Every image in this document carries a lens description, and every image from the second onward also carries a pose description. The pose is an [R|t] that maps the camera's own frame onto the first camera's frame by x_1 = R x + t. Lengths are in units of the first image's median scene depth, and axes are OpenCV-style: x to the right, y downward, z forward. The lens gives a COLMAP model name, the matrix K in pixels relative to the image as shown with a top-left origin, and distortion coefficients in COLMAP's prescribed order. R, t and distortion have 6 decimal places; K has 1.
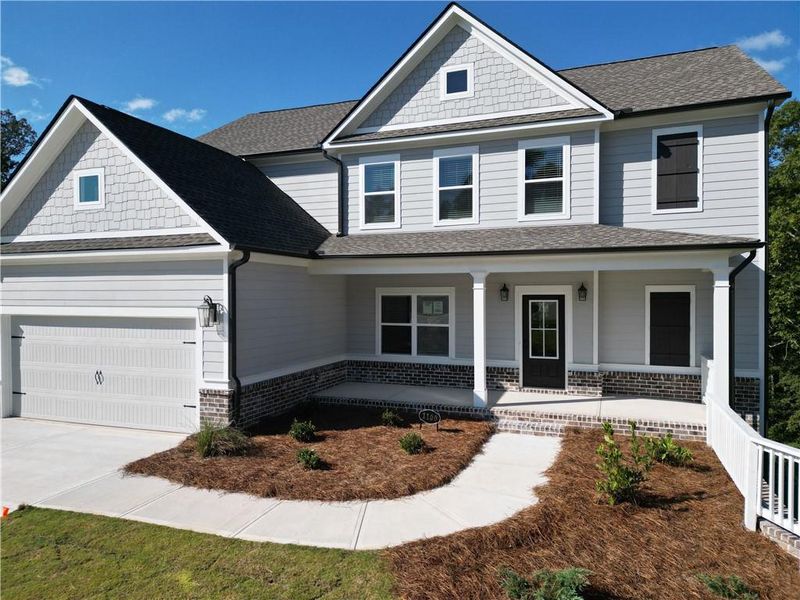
lens RADIAL K [[553.5, 0, 400.1], [0, 553.5, 299.7], [0, 0, 1]] dist [0.000141, -0.000115]
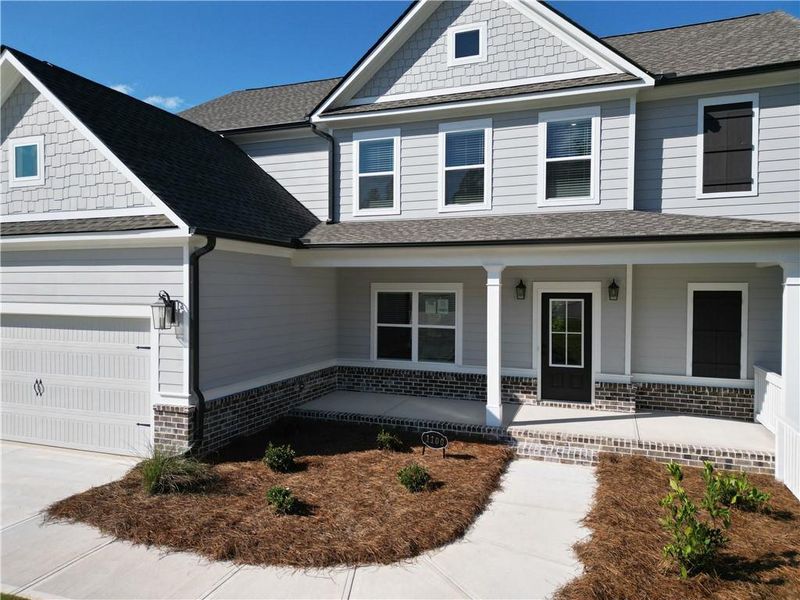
lens RADIAL K [[553.5, 0, 400.1], [0, 553.5, 299.7], [0, 0, 1]] dist [0.000141, -0.000115]
pose [[0.999958, 0.007549, 0.005209, -0.003394], [-0.007586, 0.999945, 0.007233, -0.002541], [-0.005154, -0.007272, 0.999960, 0.161594]]
